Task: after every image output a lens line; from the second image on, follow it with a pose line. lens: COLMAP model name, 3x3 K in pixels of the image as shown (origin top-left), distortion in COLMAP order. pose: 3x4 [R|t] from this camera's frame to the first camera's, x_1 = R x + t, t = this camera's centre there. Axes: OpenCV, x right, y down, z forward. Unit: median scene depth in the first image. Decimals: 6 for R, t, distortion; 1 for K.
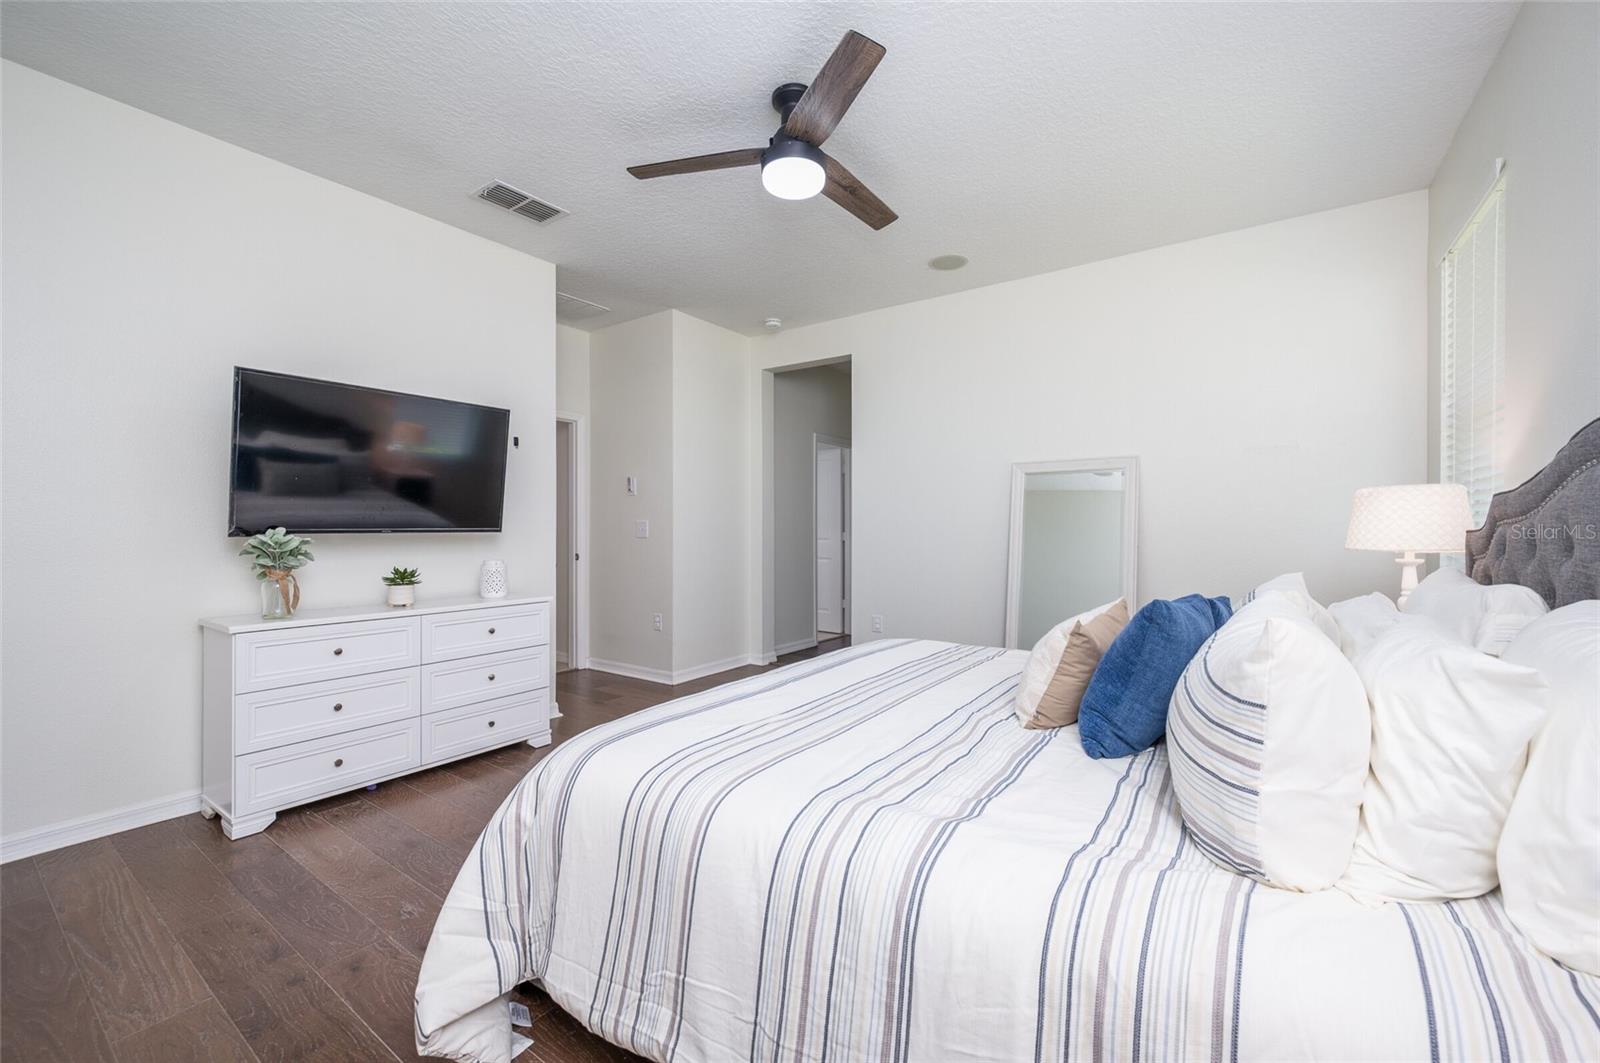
lens RADIAL K [[640.9, 0, 806.4], [0, 640.9, 533.8], [0, 0, 1]] dist [-0.000422, 0.000375]
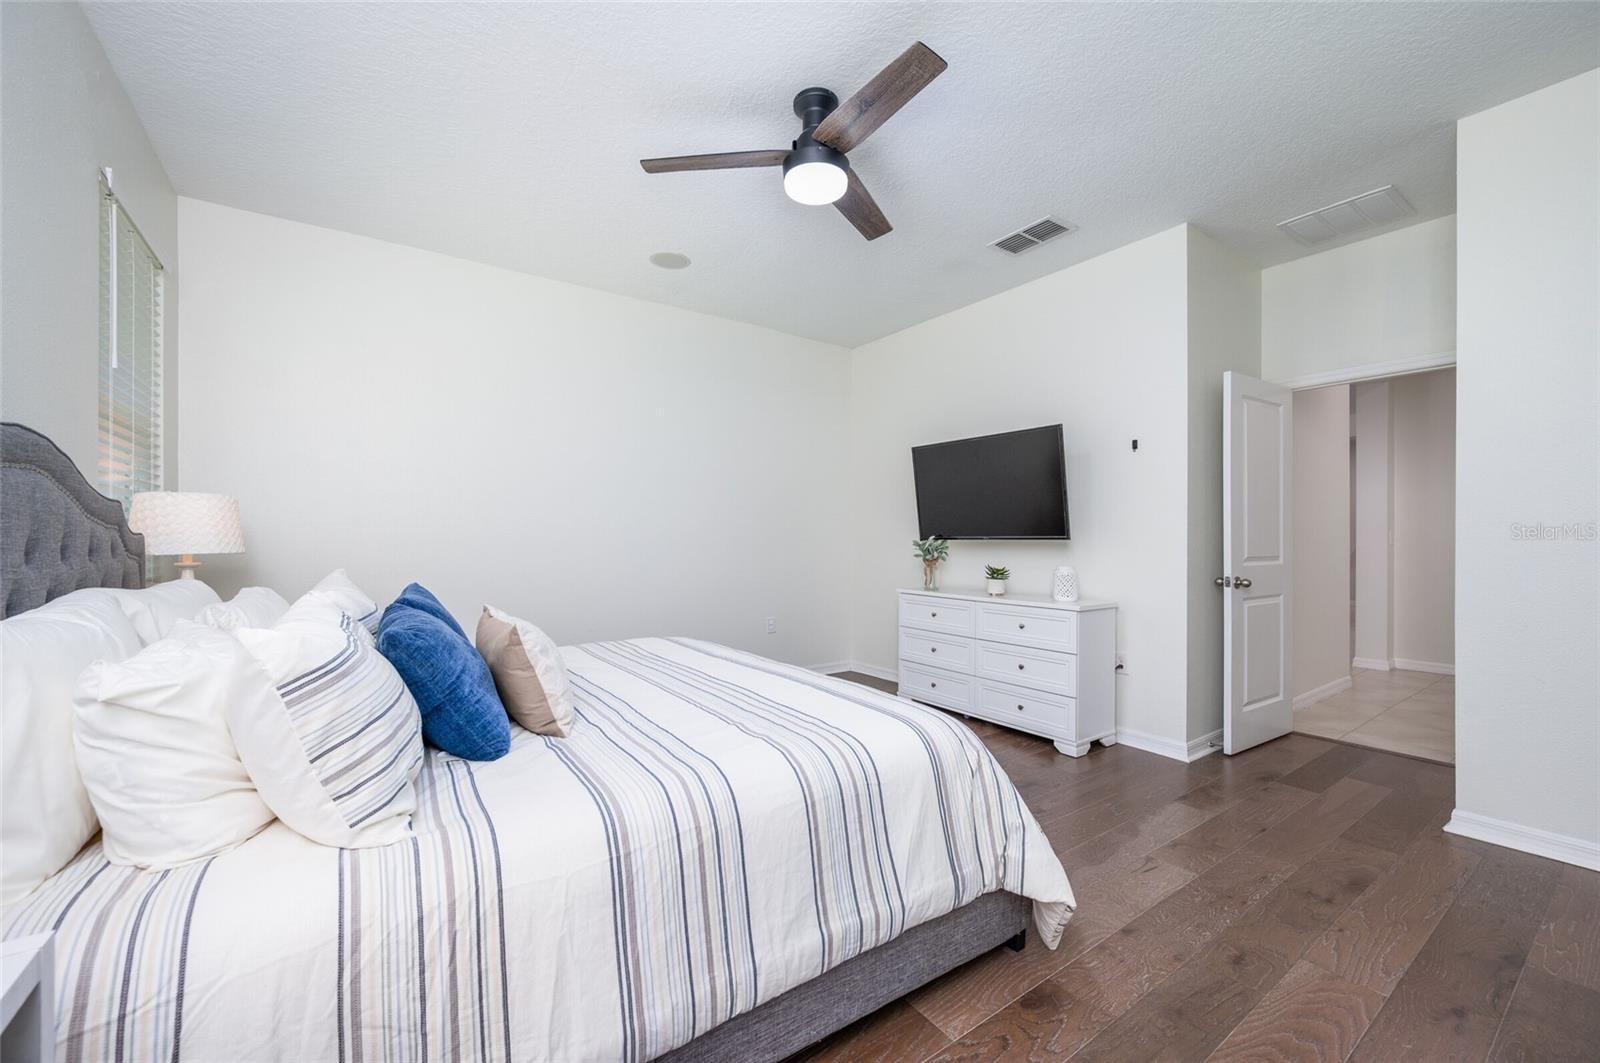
lens RADIAL K [[640.9, 0, 806.5], [0, 640.9, 535.9], [0, 0, 1]] dist [-0.000422, 0.000375]
pose [[-0.347004, -0.003780, -0.937856, 0.756052], [-0.007555, 0.999971, -0.001236, -0.004553], [0.937833, 0.006656, -0.347022, 1.101930]]
